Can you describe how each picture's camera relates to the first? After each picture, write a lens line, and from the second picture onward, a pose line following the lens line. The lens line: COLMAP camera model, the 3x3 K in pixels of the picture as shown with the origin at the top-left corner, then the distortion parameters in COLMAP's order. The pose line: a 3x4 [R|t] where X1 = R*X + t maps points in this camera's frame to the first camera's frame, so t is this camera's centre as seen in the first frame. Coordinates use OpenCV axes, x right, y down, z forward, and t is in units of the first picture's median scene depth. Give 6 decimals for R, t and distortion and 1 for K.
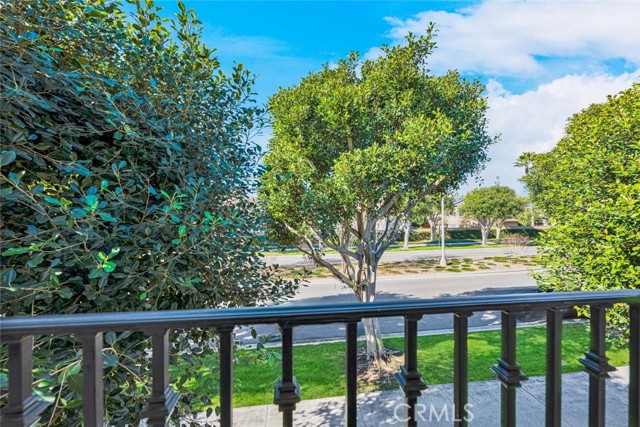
lens RADIAL K [[257.4, 0, 329.0], [0, 257.4, 209.8], [0, 0, 1]] dist [-0.000212, -0.000026]
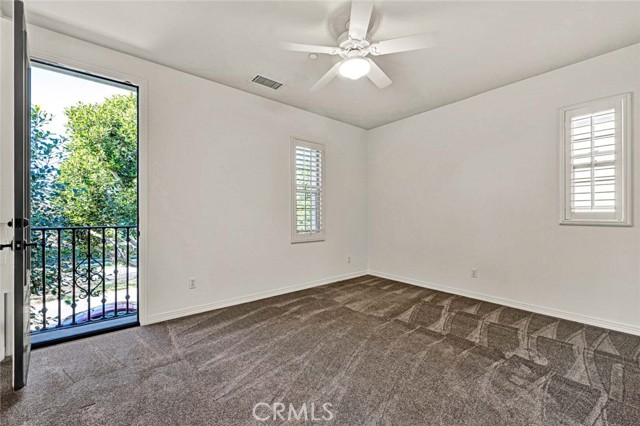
lens RADIAL K [[265.0, 0, 320.0], [0, 265.0, 213.0], [0, 0, 1]] dist [0.012753, -0.000070]
pose [[0.860694, -0.004940, 0.509098, 0.119791], [0.010325, 0.999917, -0.007754, 0.015480], [-0.509018, 0.011930, 0.860673, -0.546263]]
